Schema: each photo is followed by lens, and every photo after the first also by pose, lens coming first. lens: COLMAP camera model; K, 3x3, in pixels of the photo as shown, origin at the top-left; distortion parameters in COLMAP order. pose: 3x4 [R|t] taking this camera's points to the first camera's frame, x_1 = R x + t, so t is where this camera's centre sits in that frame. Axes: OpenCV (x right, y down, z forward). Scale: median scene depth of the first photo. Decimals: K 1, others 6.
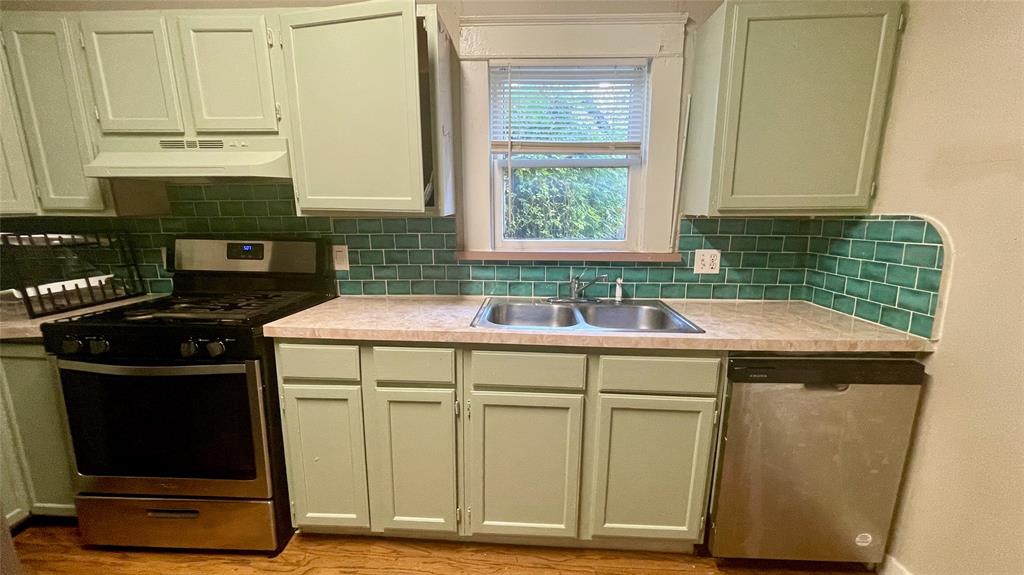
lens RADIAL K [[417.8, 0, 507.4], [0, 417.8, 290.6], [0, 0, 1]] dist [-0.000543, 0.000019]
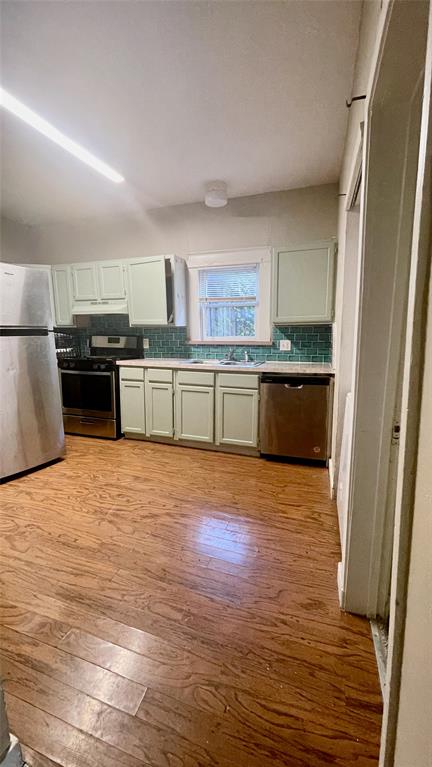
lens RADIAL K [[312.9, 0, 213.5], [0, 312.9, 382.0], [0, 0, 1]] dist [-0.000543, 0.000019]
pose [[0.961616, 0.039561, -0.271533, 0.691056], [-0.048633, 0.998458, -0.026763, 0.245362], [0.270055, 0.038941, 0.962057, -0.956465]]
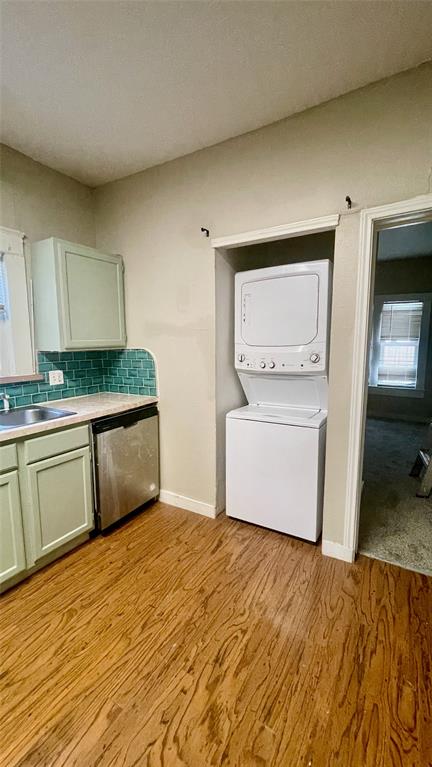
lens RADIAL K [[312.9, 0, 213.5], [0, 312.9, 382.0], [0, 0, 1]] dist [-0.000543, 0.000019]
pose [[0.472883, -0.119948, 0.872923, -0.400269], [0.176852, 0.983451, 0.039330, 0.013050], [-0.863195, 0.135780, 0.486270, -0.202382]]
